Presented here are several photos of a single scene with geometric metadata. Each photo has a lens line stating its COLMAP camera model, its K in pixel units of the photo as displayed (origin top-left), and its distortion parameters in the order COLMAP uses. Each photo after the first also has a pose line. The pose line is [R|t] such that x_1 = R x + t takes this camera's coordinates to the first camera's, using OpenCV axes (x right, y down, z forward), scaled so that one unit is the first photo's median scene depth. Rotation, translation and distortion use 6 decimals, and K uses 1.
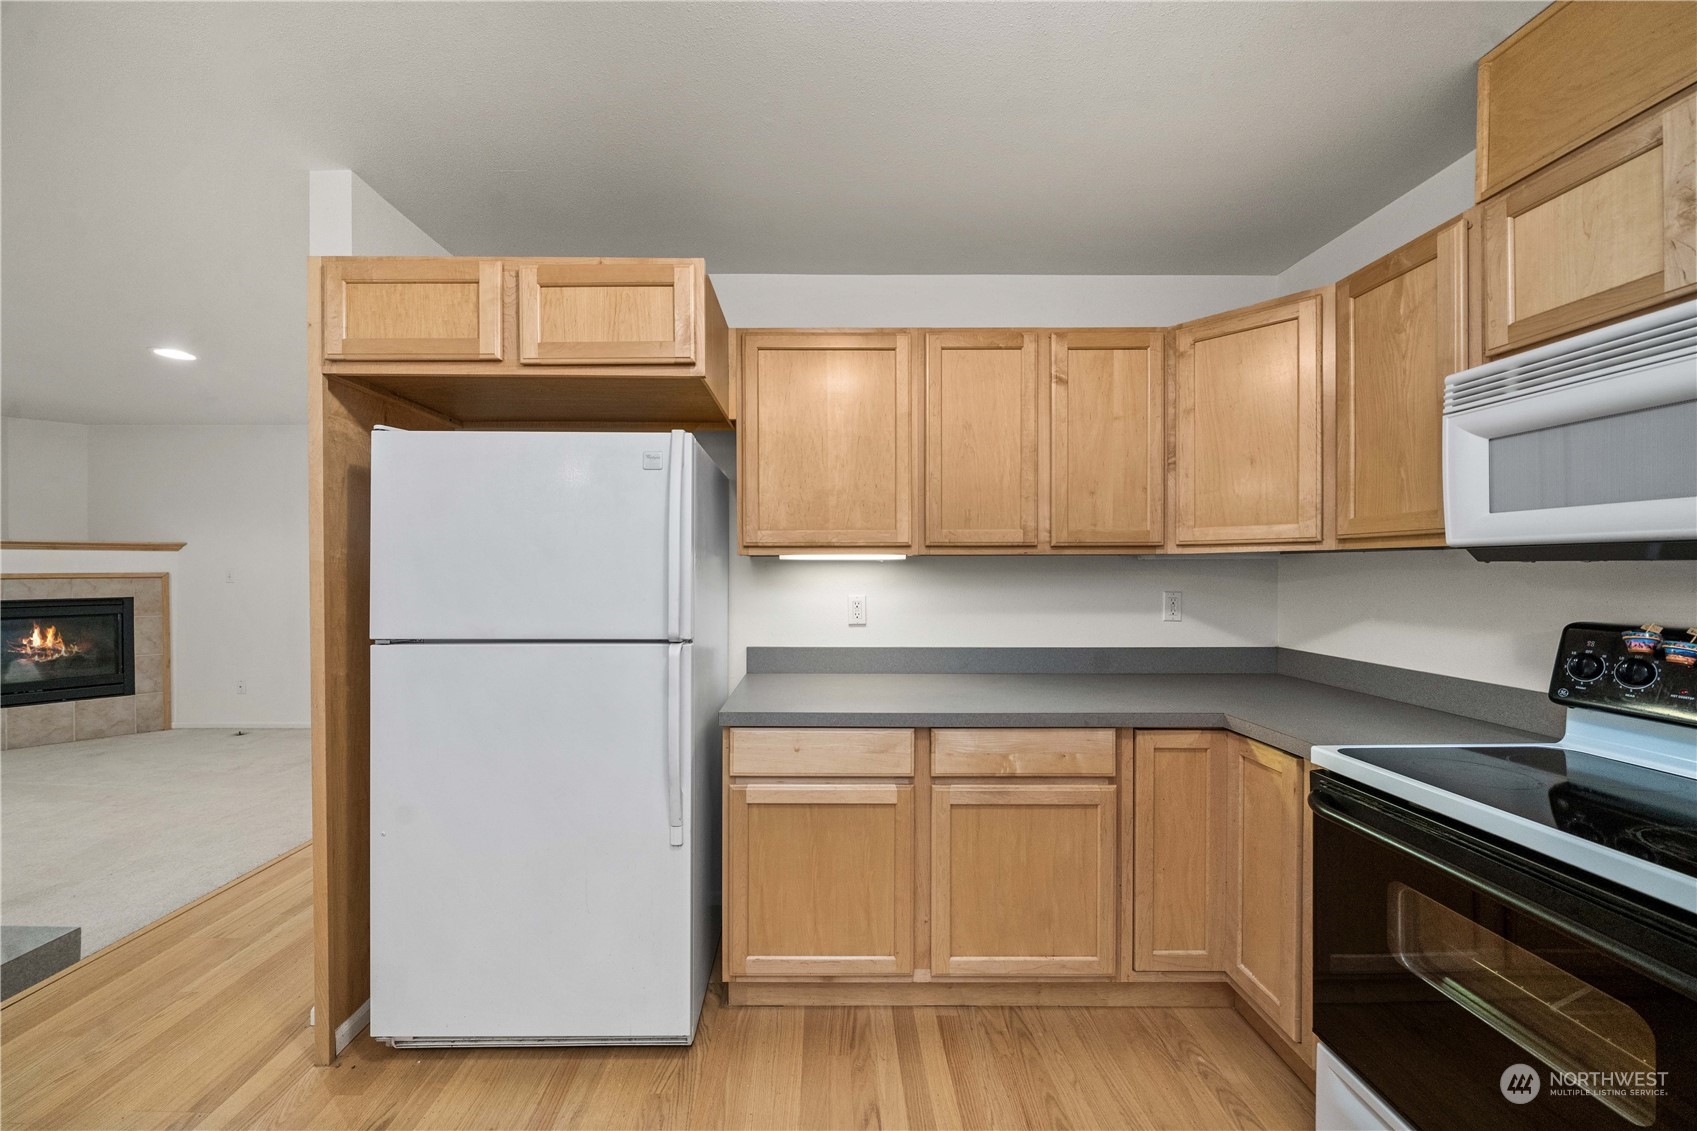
lens RADIAL K [[590.7, 0, 815.8], [0, 590.7, 572.4], [0, 0, 1]] dist [-0.002889, -0.000428]
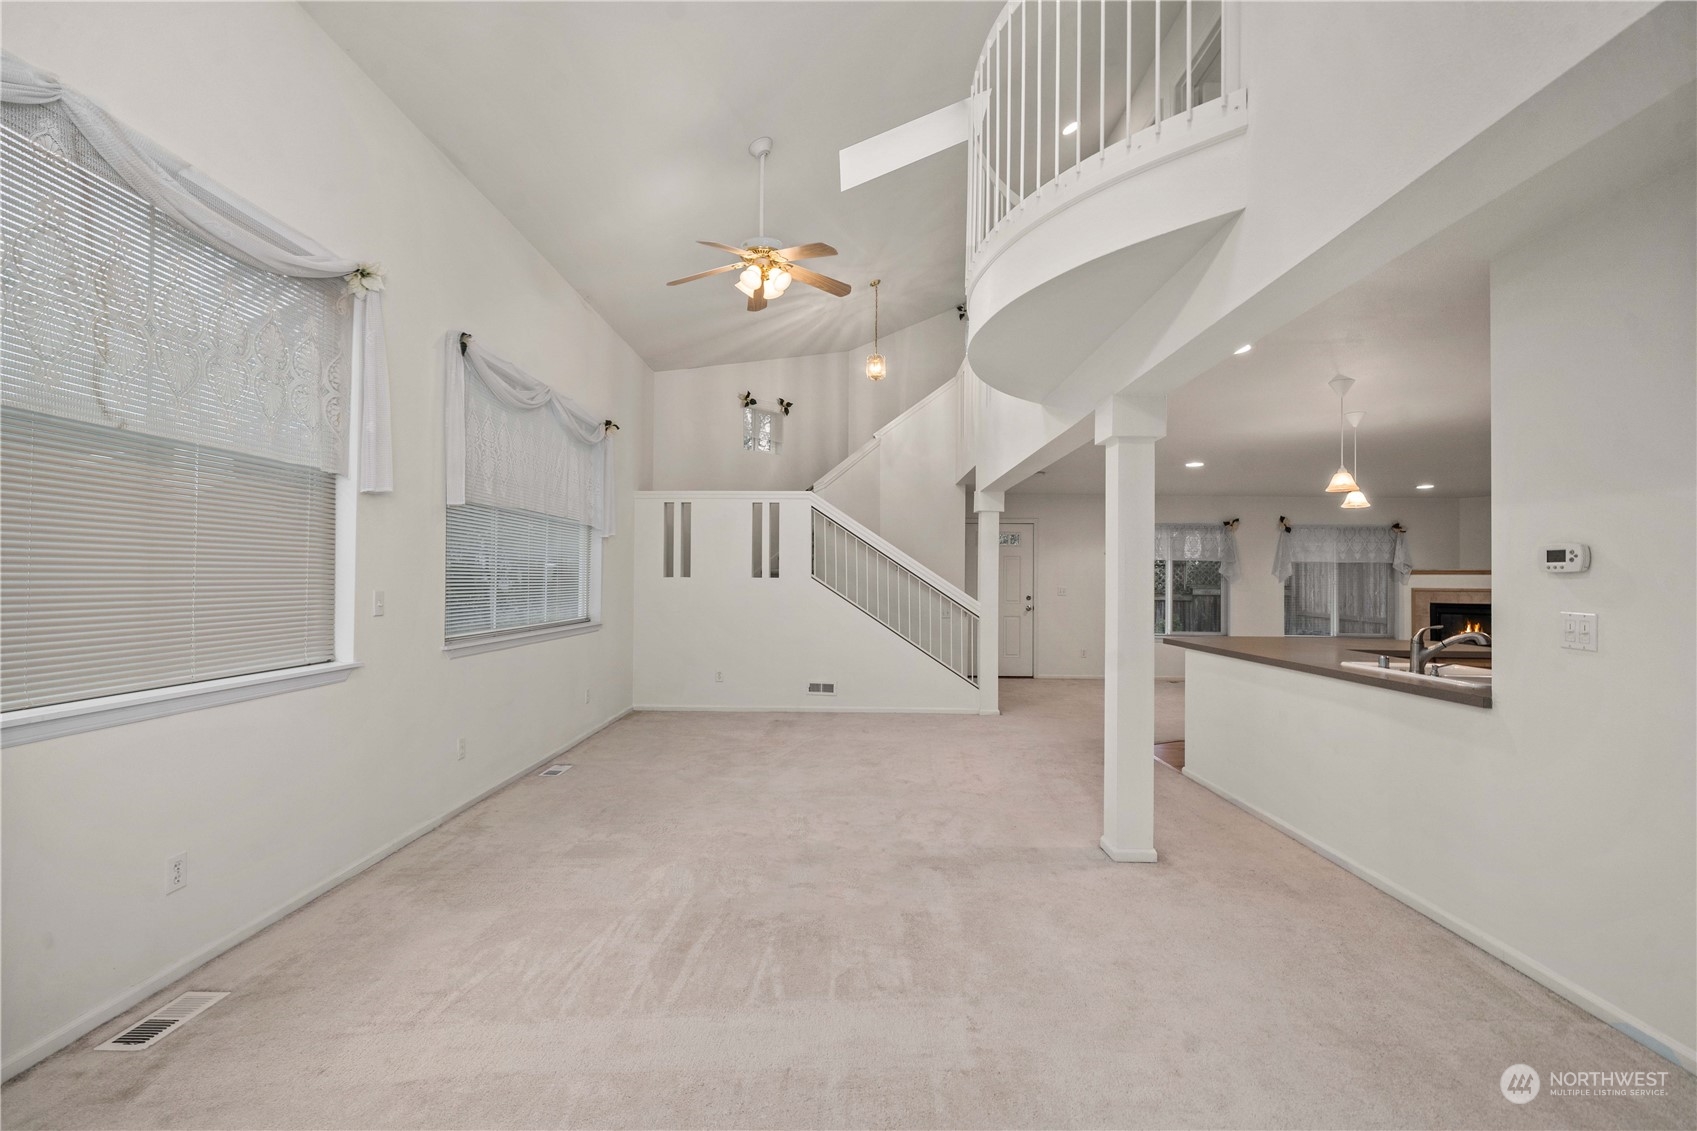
lens RADIAL K [[753.3, 0, 844.1], [0, 753.3, 568.6], [0, 0, 1]] dist [0.001611, 0.000448]
pose [[-0.010854, -0.014931, -0.999830, 0.876229], [-0.017665, 0.999735, -0.014738, 0.008290], [0.999785, 0.017502, -0.011115, -0.797943]]
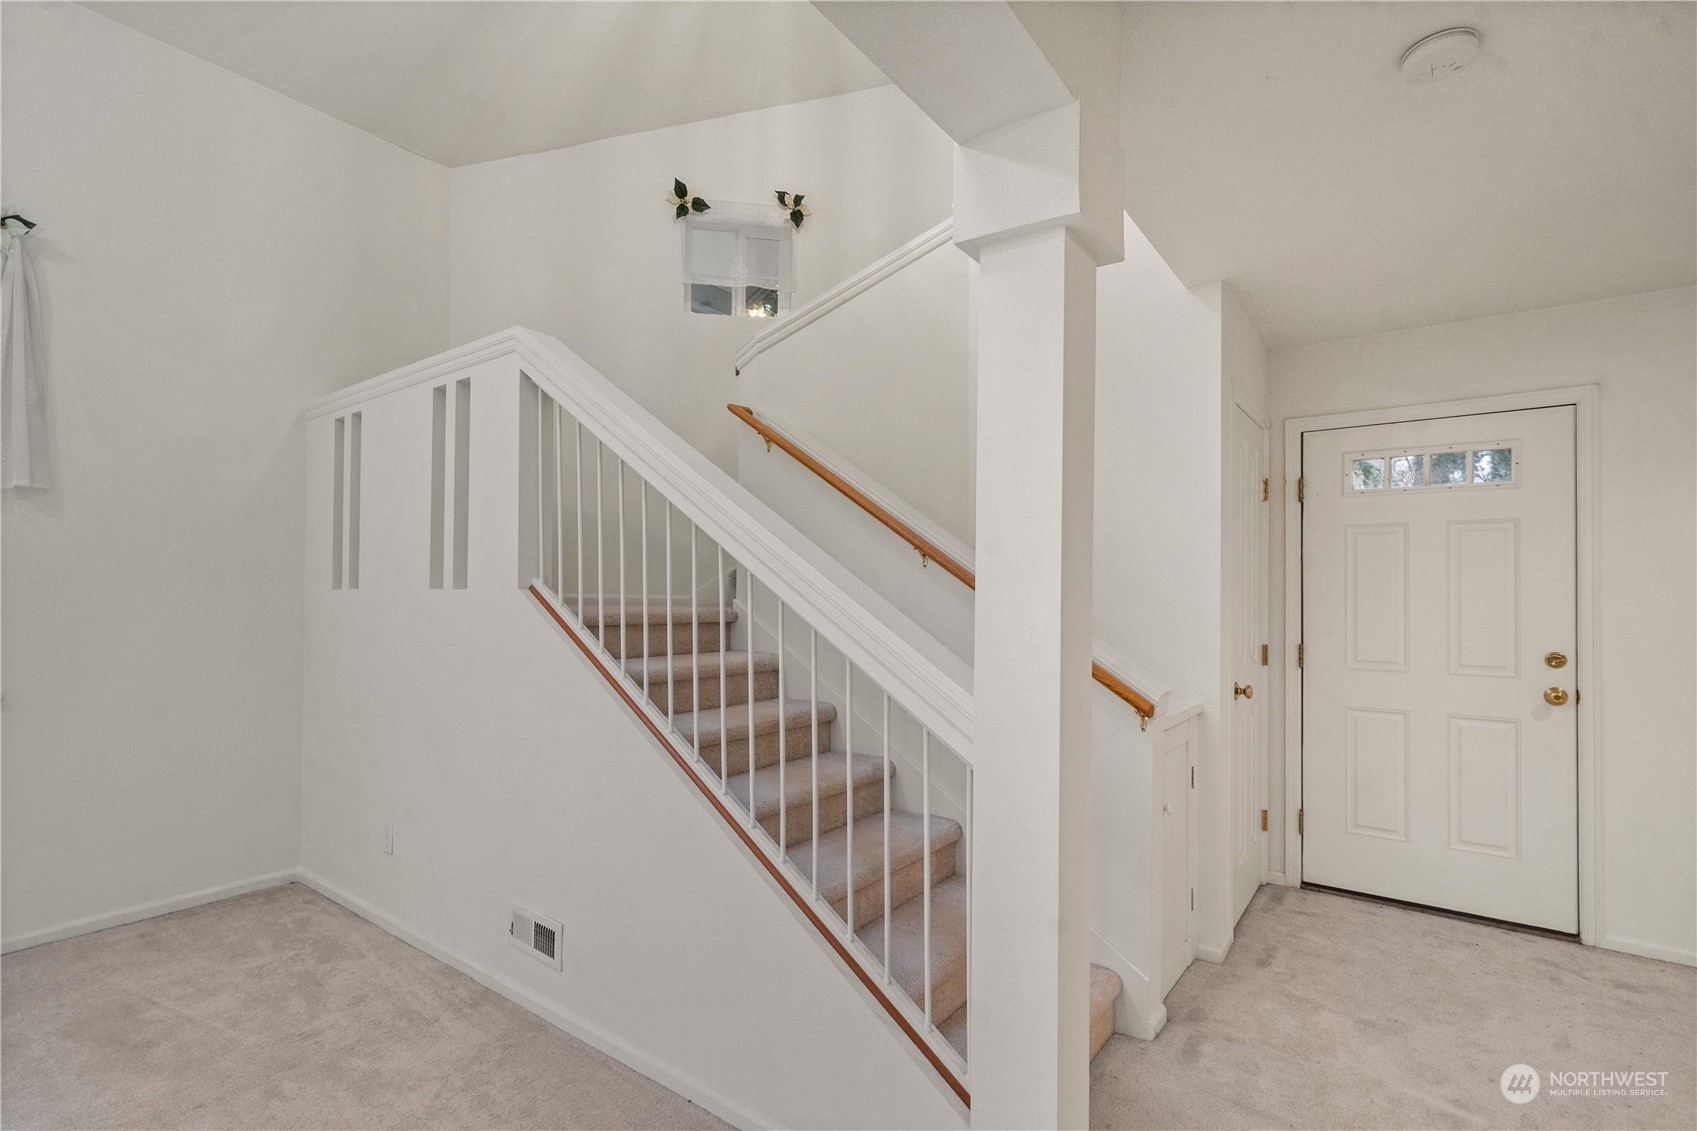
lens RADIAL K [[782.7, 0, 847.7], [0, 782.7, 580.9], [0, 0, 1]] dist [0.002005, -0.000150]
pose [[-0.586172, -0.024197, -0.809825, -0.469834], [-0.018054, 0.999696, -0.016802, 0.006900], [0.809986, 0.004772, -0.586430, -0.367744]]
